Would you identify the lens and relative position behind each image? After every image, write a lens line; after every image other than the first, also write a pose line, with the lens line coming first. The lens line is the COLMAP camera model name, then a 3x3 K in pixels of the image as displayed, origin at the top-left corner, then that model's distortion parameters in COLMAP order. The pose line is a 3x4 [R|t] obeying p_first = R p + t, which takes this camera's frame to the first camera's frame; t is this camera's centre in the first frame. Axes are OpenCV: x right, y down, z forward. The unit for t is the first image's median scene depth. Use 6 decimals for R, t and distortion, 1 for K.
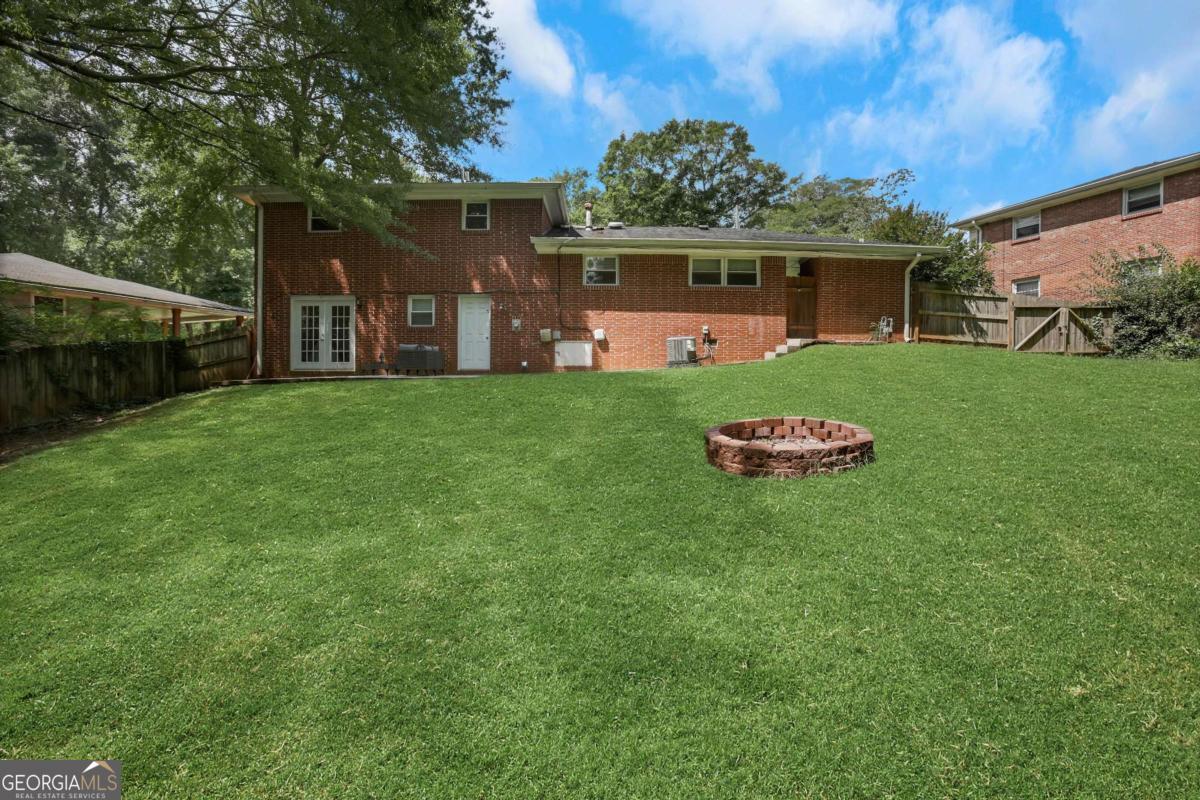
lens RADIAL K [[564.5, 0, 597.2], [0, 564.5, 392.6], [0, 0, 1]] dist [-0.055464, 0.025589]
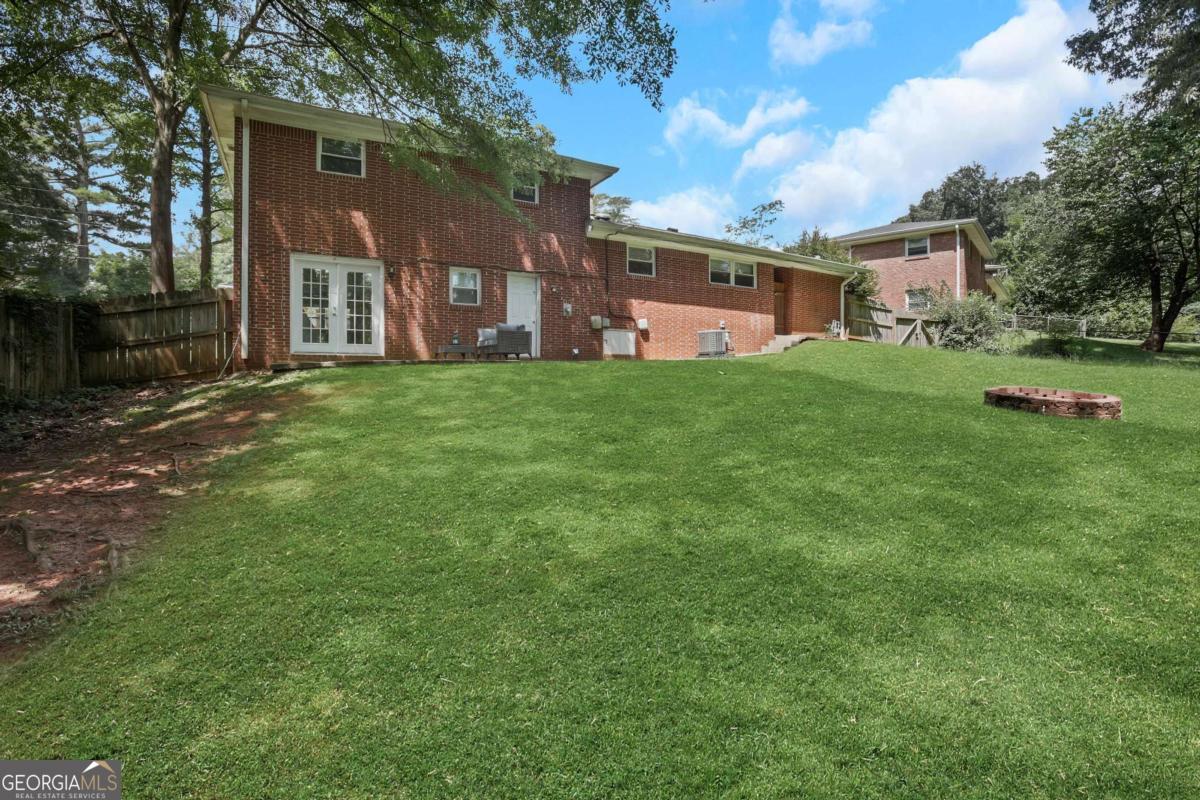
lens RADIAL K [[564.5, 0, 597.2], [0, 564.5, 392.6], [0, 0, 1]] dist [-0.055464, 0.025589]
pose [[0.872062, -0.014583, 0.489178, -0.562570], [0.011103, 0.999888, 0.010014, 0.009489], [-0.489270, -0.003302, 0.872126, 0.155728]]
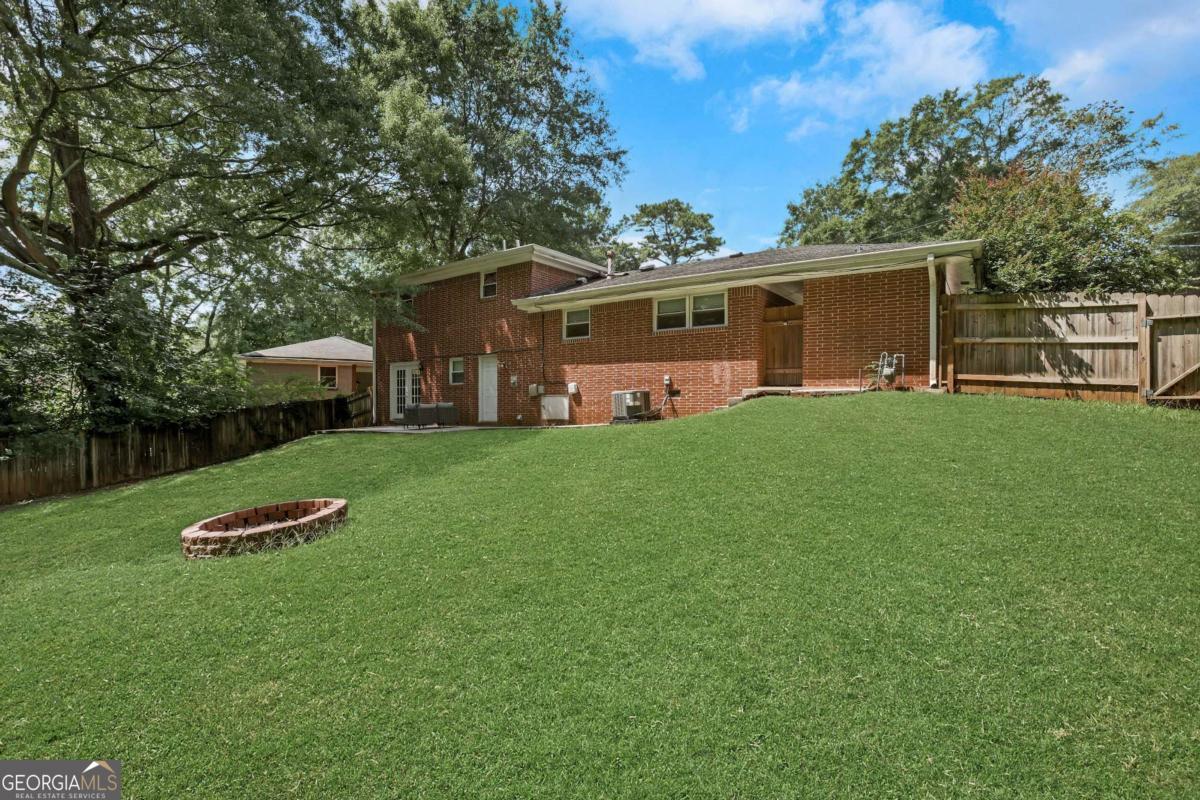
lens RADIAL K [[564.5, 0, 597.2], [0, 564.5, 392.6], [0, 0, 1]] dist [-0.055464, 0.025589]
pose [[0.811751, -0.019868, -0.583665, 0.616903], [-0.003873, 0.999216, -0.039399, -0.056133], [0.583990, 0.034243, 0.811038, 0.218084]]
